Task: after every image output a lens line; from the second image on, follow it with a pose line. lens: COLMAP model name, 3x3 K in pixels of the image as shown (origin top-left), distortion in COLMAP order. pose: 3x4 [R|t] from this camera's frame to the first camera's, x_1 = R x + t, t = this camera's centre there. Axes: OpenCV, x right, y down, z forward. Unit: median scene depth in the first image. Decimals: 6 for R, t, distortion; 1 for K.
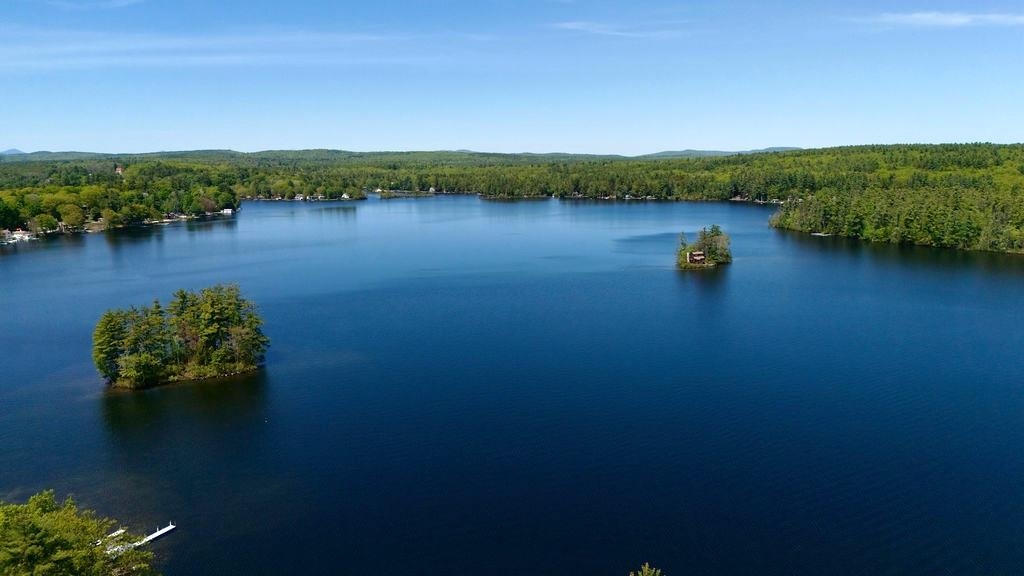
lens RADIAL K [[744.0, 0, 515.9], [0, 744.0, 290.8], [0, 0, 1]] dist [0.086447, -0.093250]
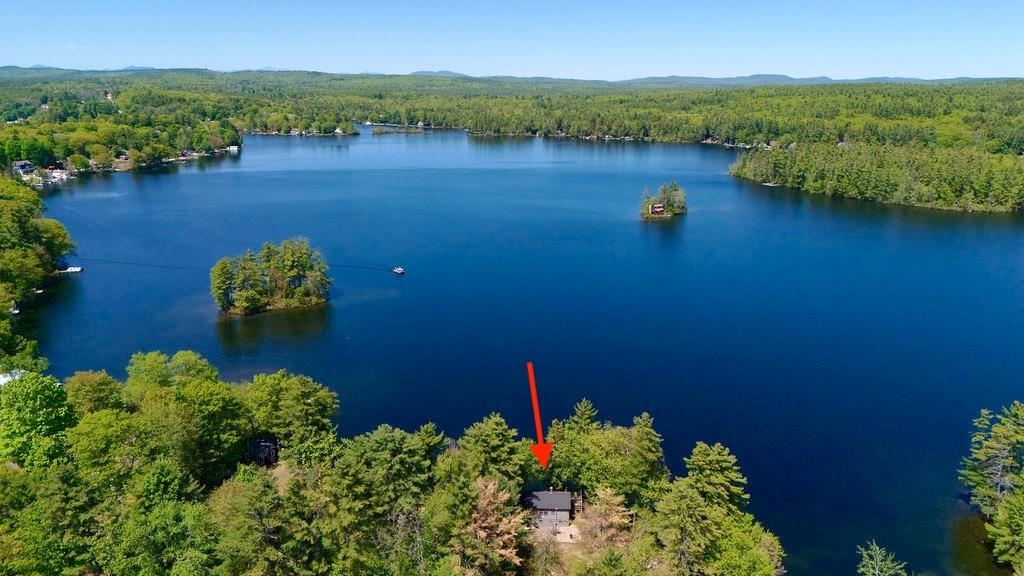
lens RADIAL K [[744.0, 0, 515.9], [0, 744.0, 290.8], [0, 0, 1]] dist [0.086447, -0.093250]
pose [[0.999623, 0.009370, 0.025795, -0.007803], [-0.011866, 0.995081, 0.098347, -0.014982], [-0.024746, -0.098616, 0.994818, -0.102689]]
